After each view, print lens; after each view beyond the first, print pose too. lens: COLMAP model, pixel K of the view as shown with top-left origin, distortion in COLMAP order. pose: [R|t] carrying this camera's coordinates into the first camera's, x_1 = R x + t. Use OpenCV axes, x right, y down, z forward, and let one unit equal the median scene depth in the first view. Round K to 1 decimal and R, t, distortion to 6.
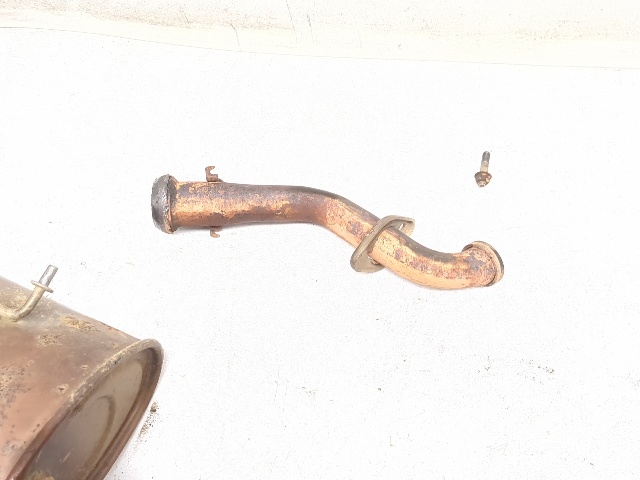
lens RADIAL K [[580.3, 0, 327.0], [0, 580.3, 233.6], [0, 0, 1]] dist [0.020001, 0.000000]
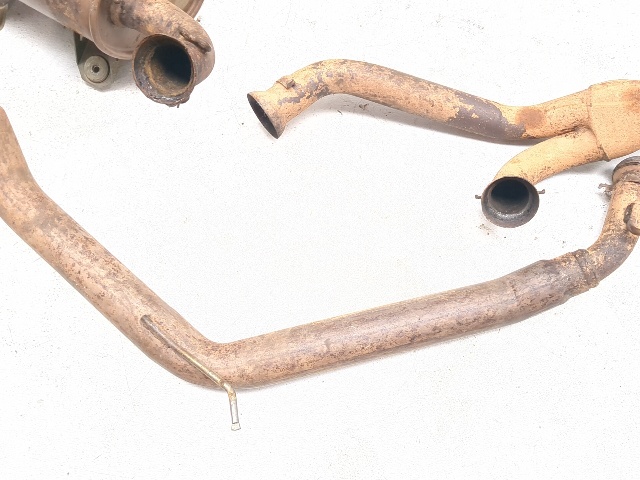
lens RADIAL K [[580.3, 0, 323.9], [0, 580.3, 232.1], [0, 0, 1]] dist [0.020001, 0.000000]
pose [[0.992087, 0.121777, 0.030550, 0.019146], [-0.122988, 0.991539, 0.041536, 0.712012], [-0.025233, -0.044964, 0.998670, -0.430038]]
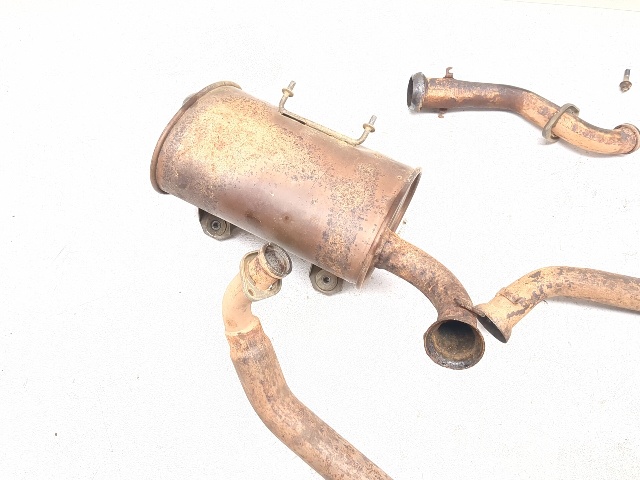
lens RADIAL K [[580.3, 0, 321.6], [0, 580.3, 225.7], [0, 0, 1]] dist [0.020001, 0.000000]
pose [[0.997360, 0.056516, -0.045595, -0.450838], [-0.055215, 0.998044, 0.029321, 0.280319], [0.047163, -0.026726, 0.998530, -0.577123]]
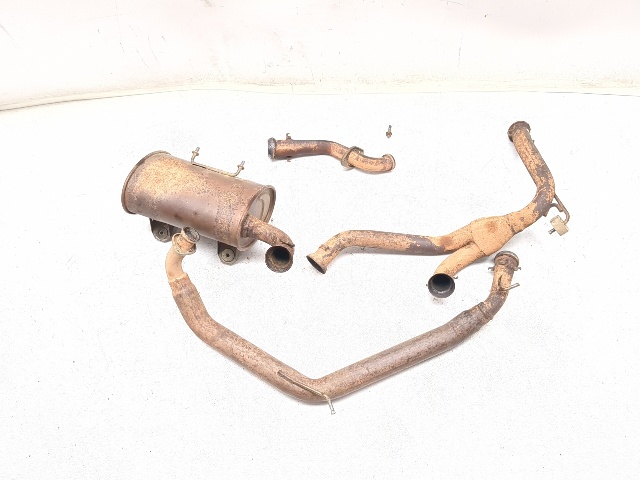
lens RADIAL K [[580.3, 0, 321.1], [0, 580.3, 234.7], [0, 0, 1]] dist [0.020001, 0.000000]
pose [[0.998584, -0.053058, 0.003890, -0.080854], [0.053148, 0.991717, -0.116930, 0.700065], [0.002347, 0.116971, 0.993133, -1.698414]]
